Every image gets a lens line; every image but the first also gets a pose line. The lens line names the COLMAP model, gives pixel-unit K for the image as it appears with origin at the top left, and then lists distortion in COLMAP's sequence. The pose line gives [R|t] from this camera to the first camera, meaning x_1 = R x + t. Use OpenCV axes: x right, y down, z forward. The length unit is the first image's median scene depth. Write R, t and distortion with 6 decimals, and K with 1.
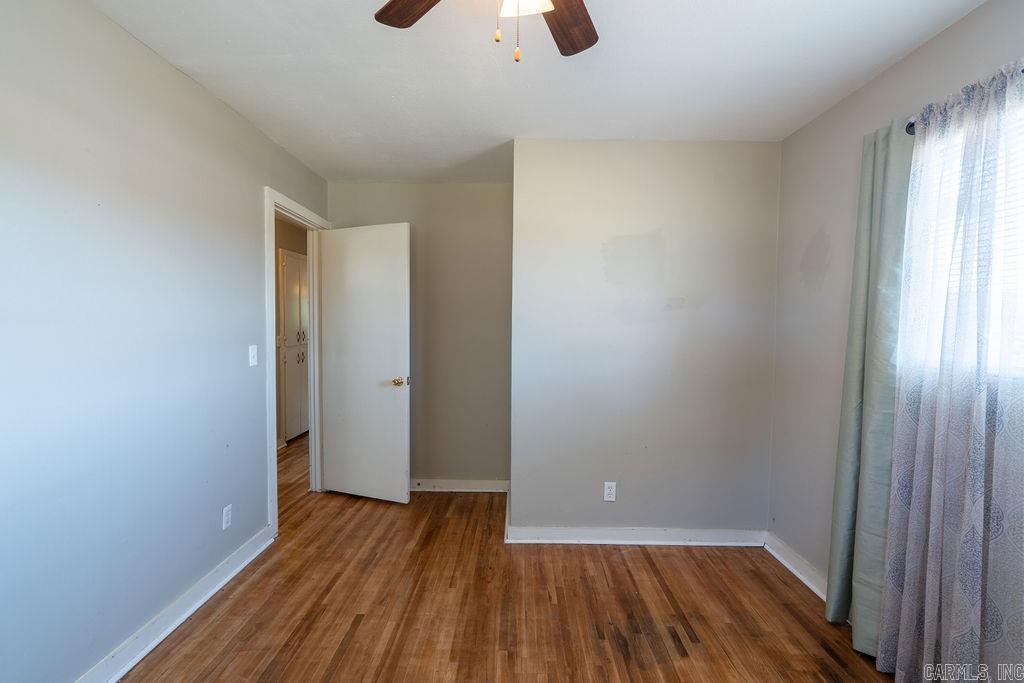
lens RADIAL K [[458.3, 0, 508.2], [0, 458.3, 339.1], [0, 0, 1]] dist [0.001538, 0.000230]
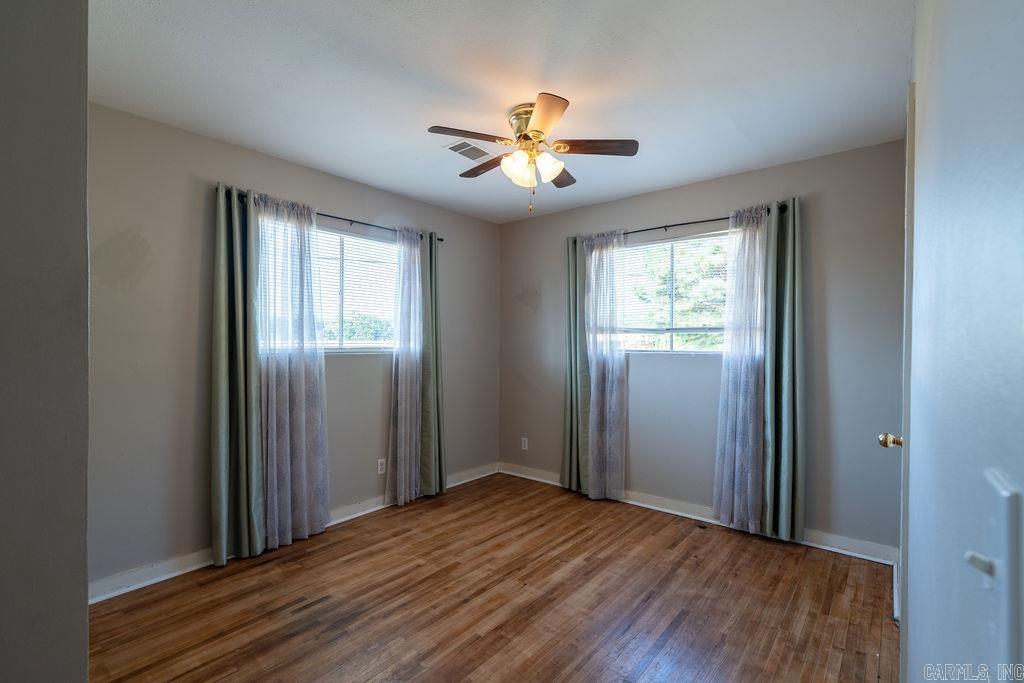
lens RADIAL K [[458.3, 0, 509.7], [0, 458.3, 339.9], [0, 0, 1]] dist [0.001538, 0.000230]
pose [[-0.773582, -0.010358, 0.633612, -0.738542], [0.012677, 0.999413, 0.031816, -0.026704], [-0.633570, 0.032645, -0.772996, 1.576674]]
